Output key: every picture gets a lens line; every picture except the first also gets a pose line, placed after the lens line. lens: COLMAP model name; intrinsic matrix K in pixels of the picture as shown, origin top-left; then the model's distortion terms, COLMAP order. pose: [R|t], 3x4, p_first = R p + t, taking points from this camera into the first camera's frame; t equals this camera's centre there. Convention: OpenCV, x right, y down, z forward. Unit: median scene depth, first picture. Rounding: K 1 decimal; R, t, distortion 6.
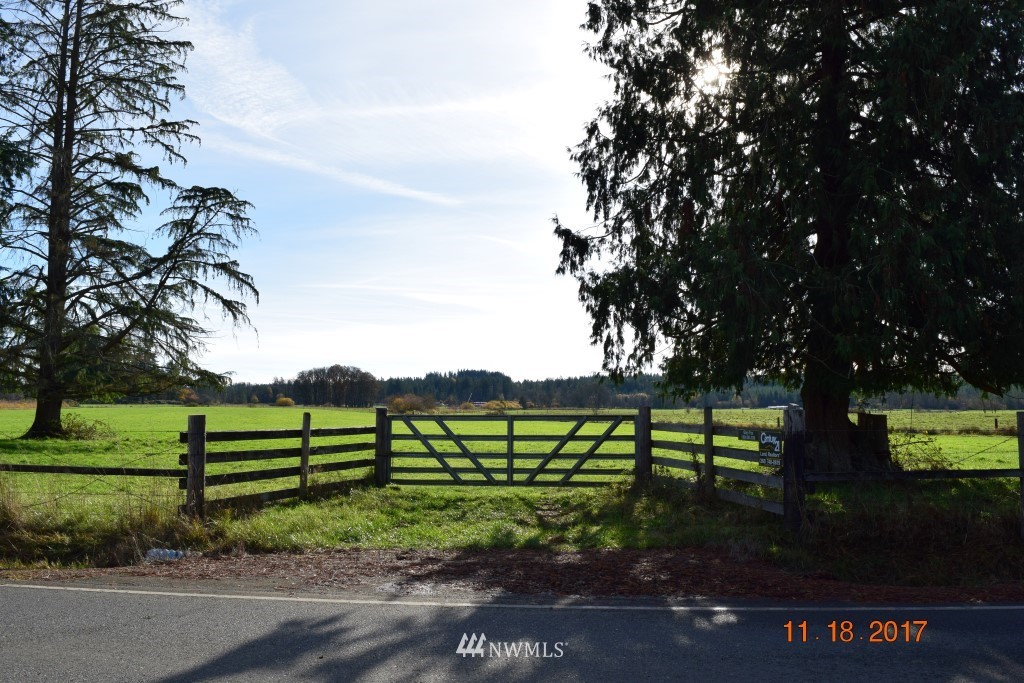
lens RADIAL K [[800.3, 0, 514.2], [0, 800.3, 341.6], [0, 0, 1]] dist [-0.100886, 0.029956]
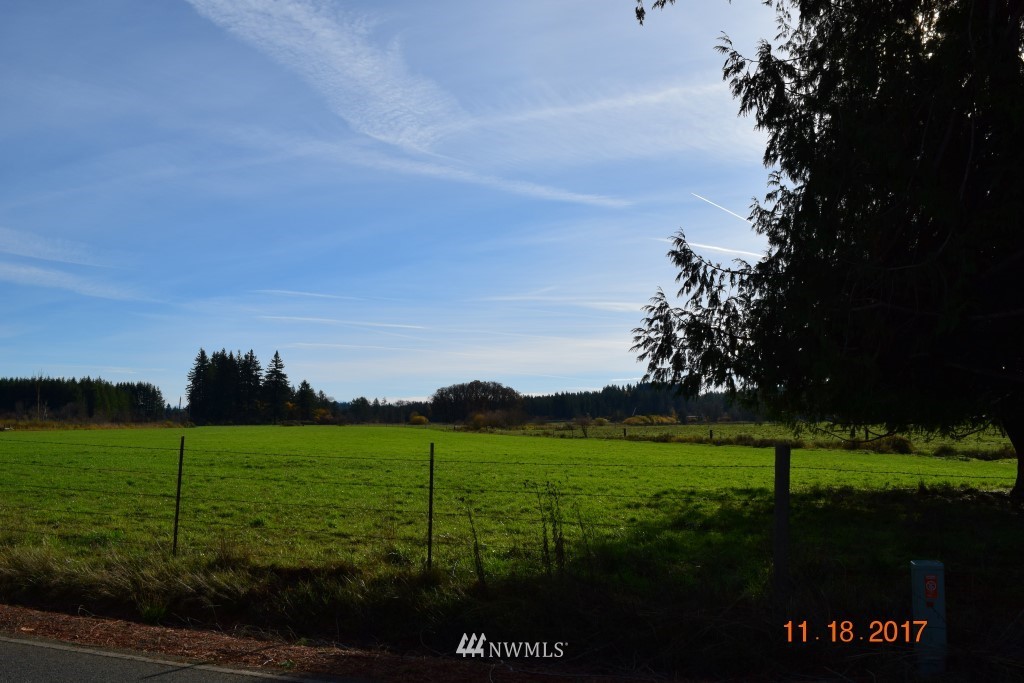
lens RADIAL K [[847.1, 0, 494.0], [0, 847.1, 273.4], [0, 0, 1]] dist [-0.004074, -0.001298]
pose [[0.970107, -0.052629, -0.236902, 1.089453], [0.030249, 0.994811, -0.097135, 0.001263], [0.240785, 0.087065, 0.966665, -0.109091]]
